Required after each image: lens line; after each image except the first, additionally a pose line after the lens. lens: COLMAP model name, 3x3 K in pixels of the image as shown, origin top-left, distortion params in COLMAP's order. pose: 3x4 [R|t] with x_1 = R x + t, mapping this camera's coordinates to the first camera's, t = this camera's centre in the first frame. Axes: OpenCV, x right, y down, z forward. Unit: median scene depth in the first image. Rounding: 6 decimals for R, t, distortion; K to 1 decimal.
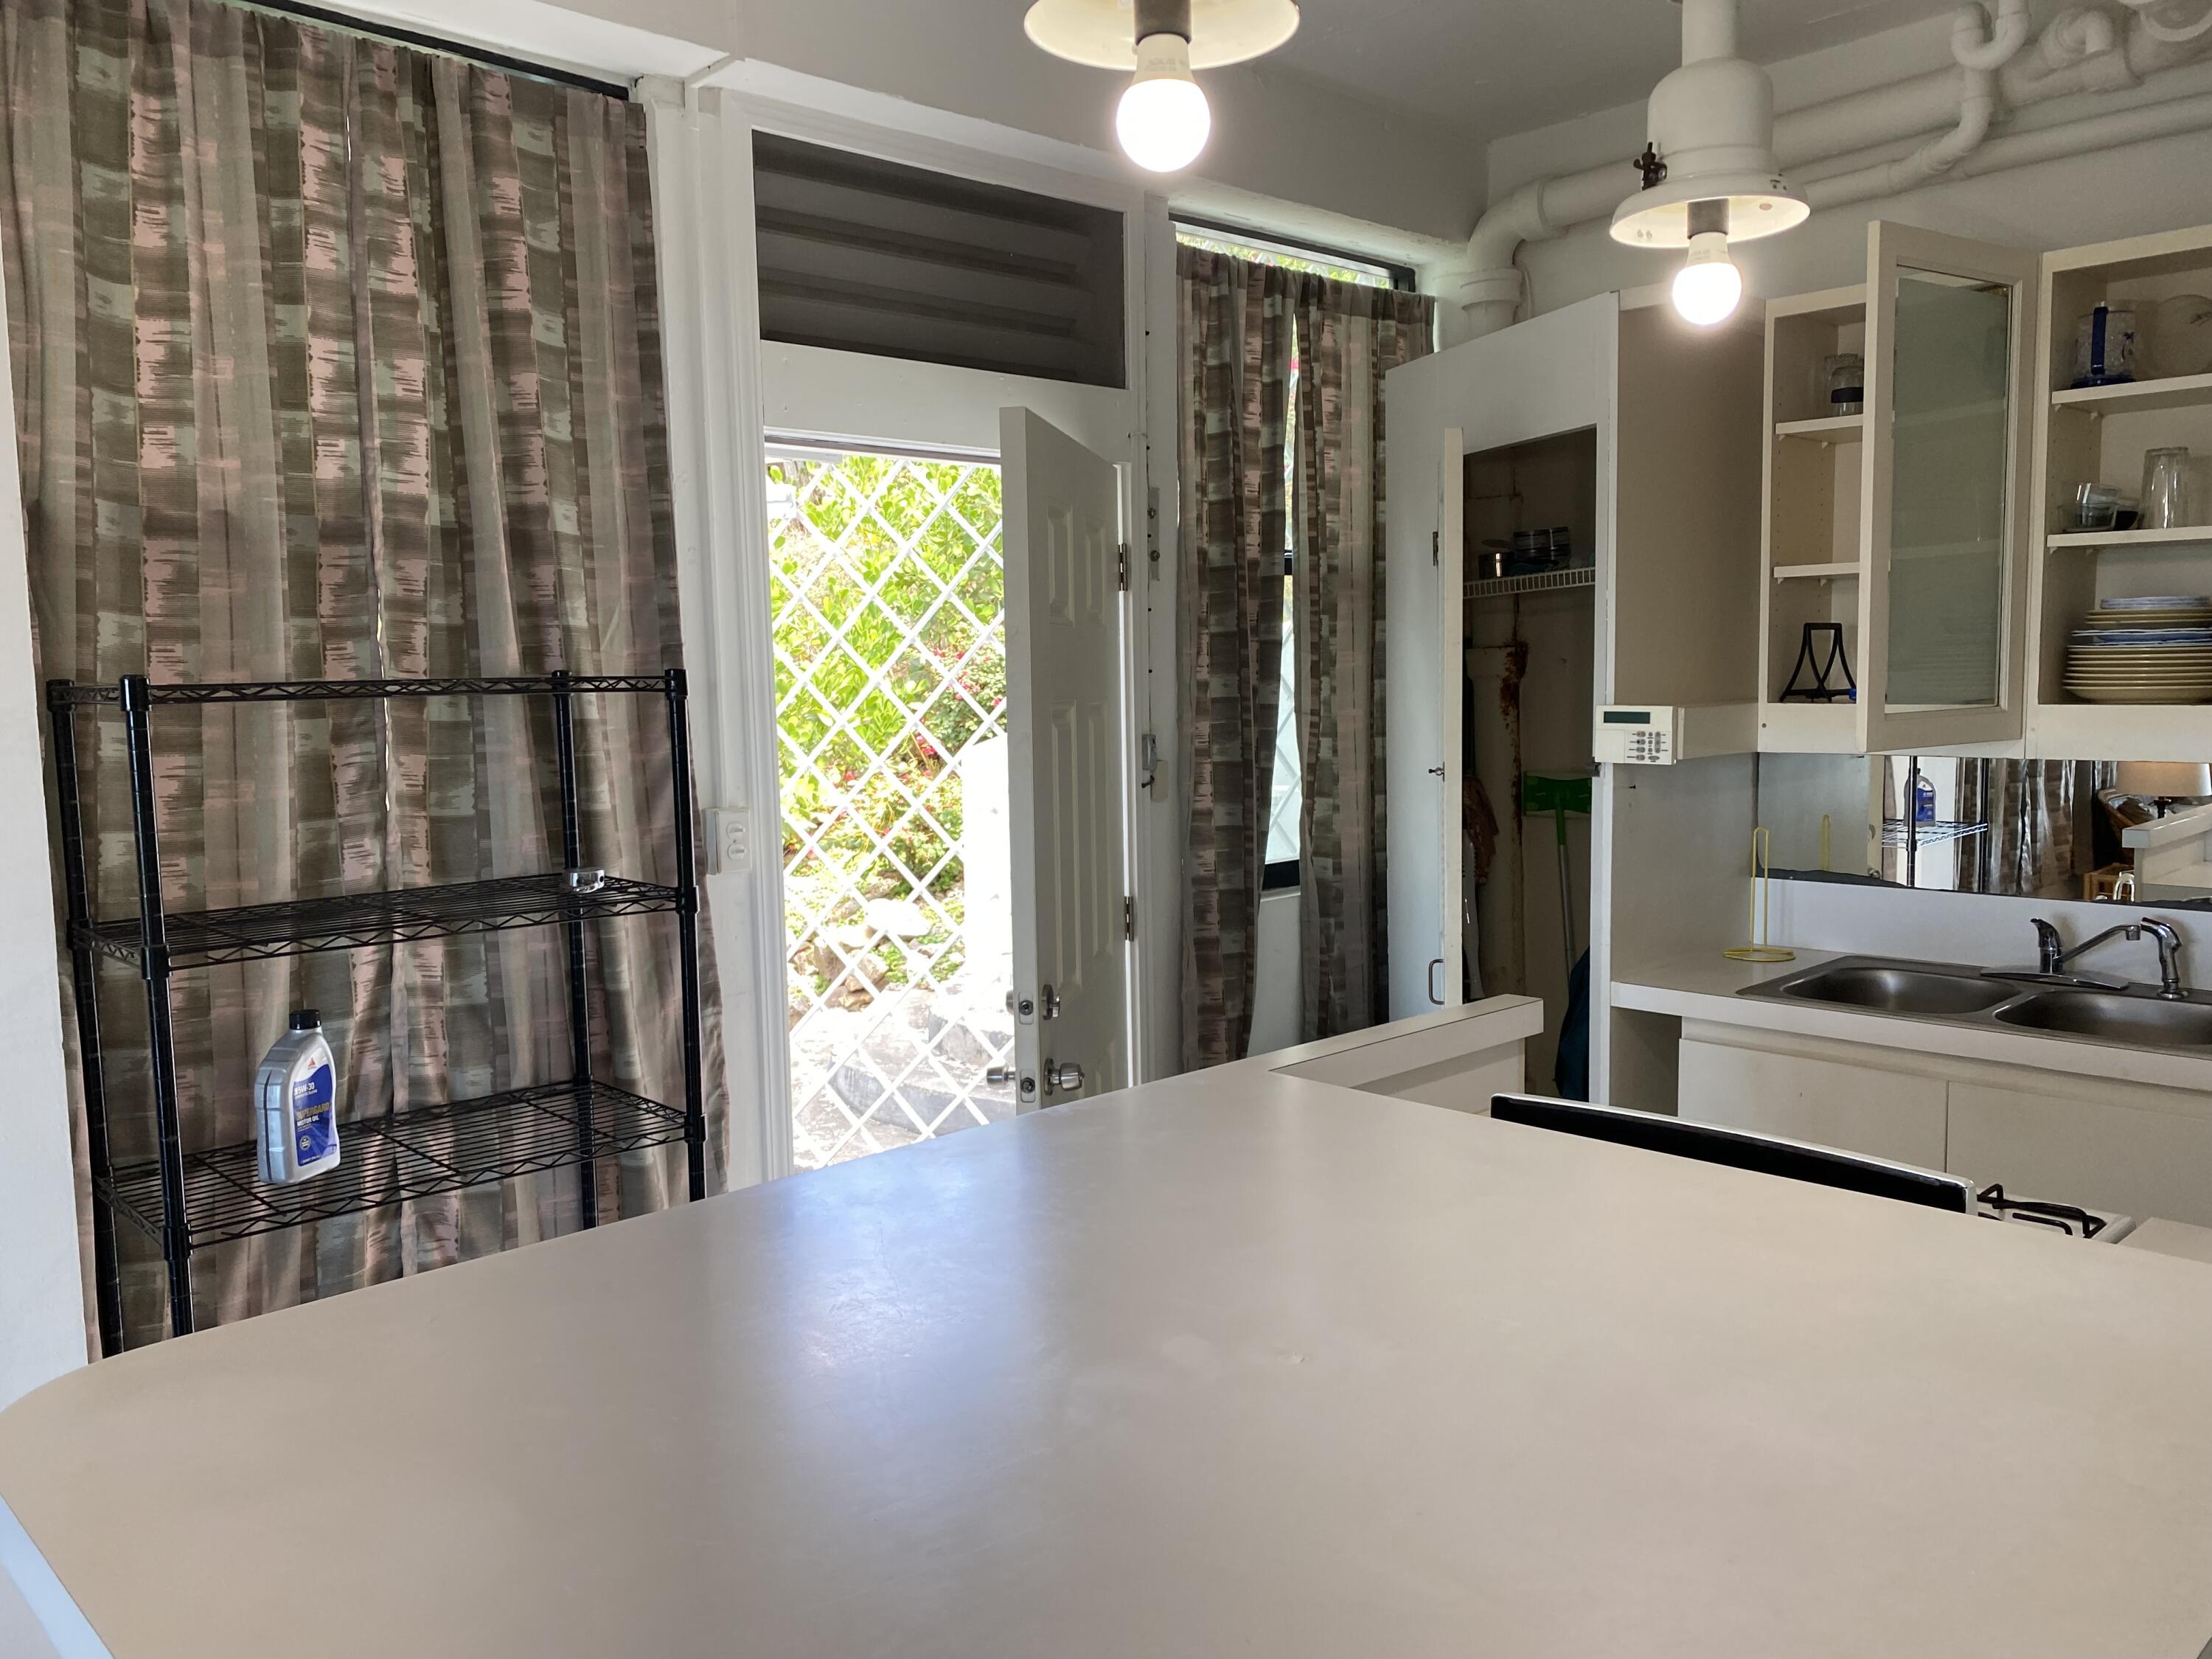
lens RADIAL K [[1688.4, 0, 1097.8], [0, 1688.4, 850.4], [0, 0, 1]] dist [0.044619, -0.049493]
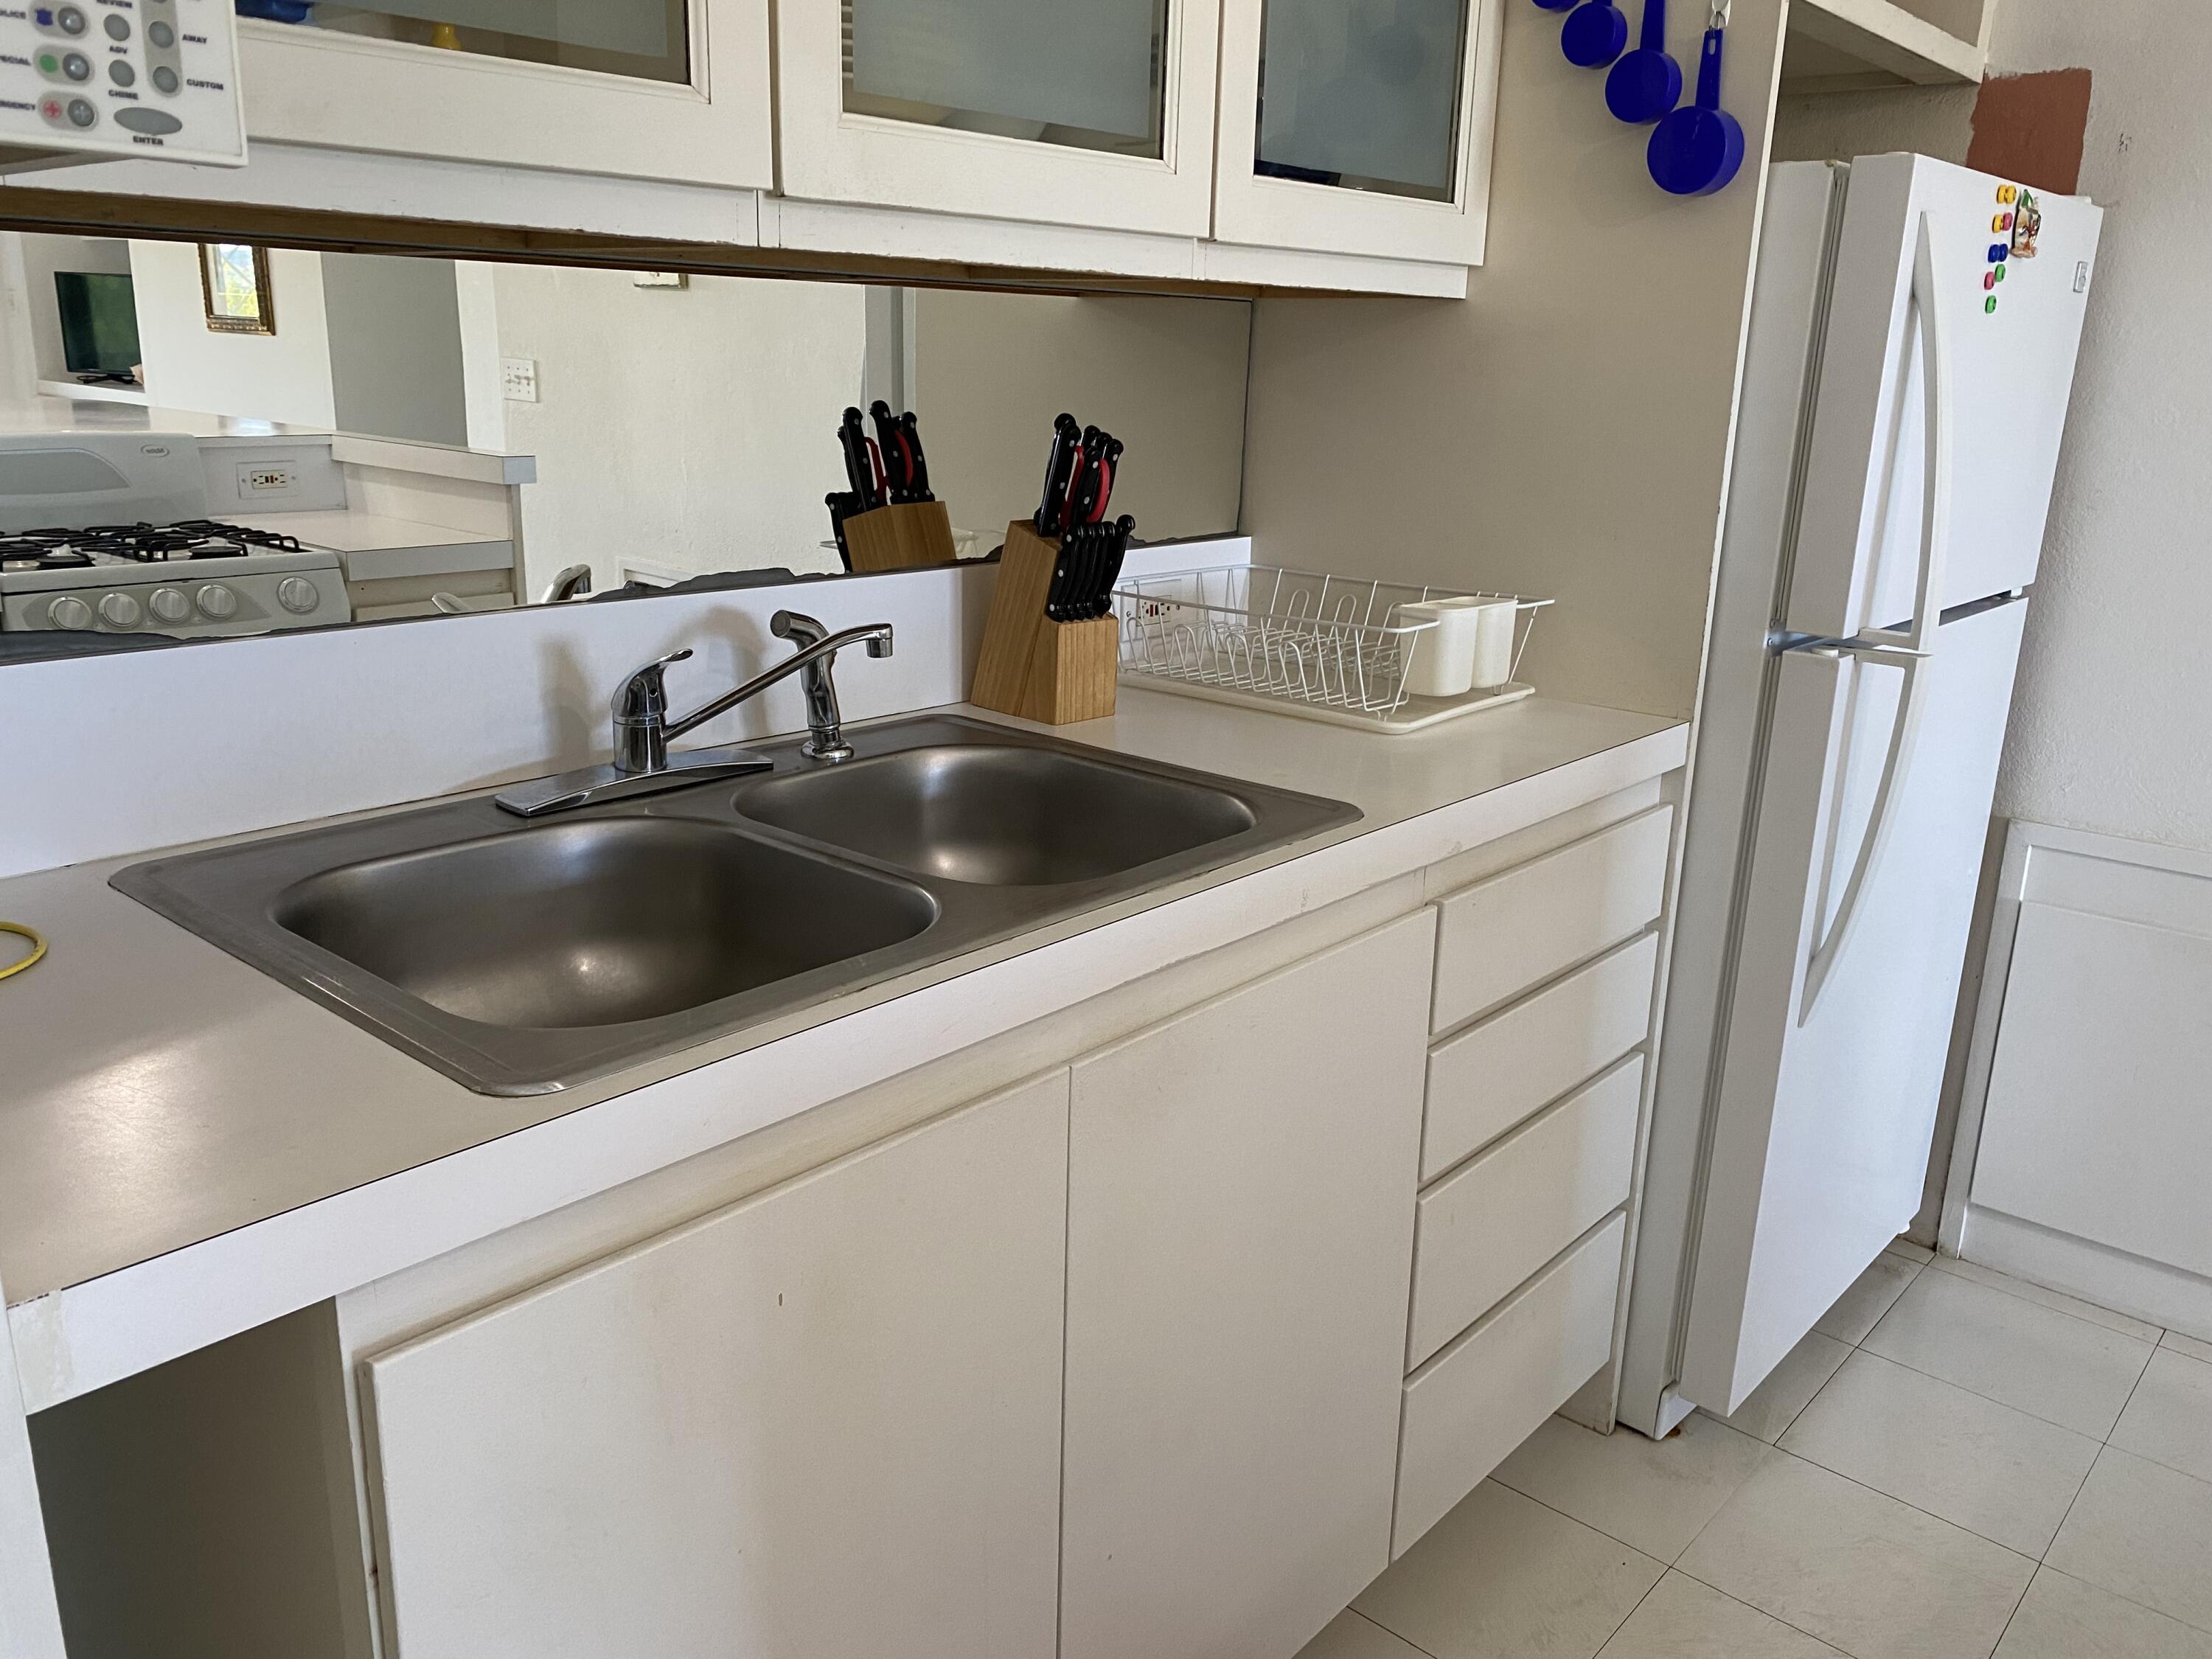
lens RADIAL K [[1688.4, 0, 1108.0], [0, 1688.4, 831.6], [0, 0, 1]] dist [0.044619, -0.049493]
pose [[-0.084813, -0.258419, 0.962303, 0.099578], [0.081889, 0.960707, 0.265208, -0.017329], [-0.993026, 0.101295, -0.060319, 0.749721]]
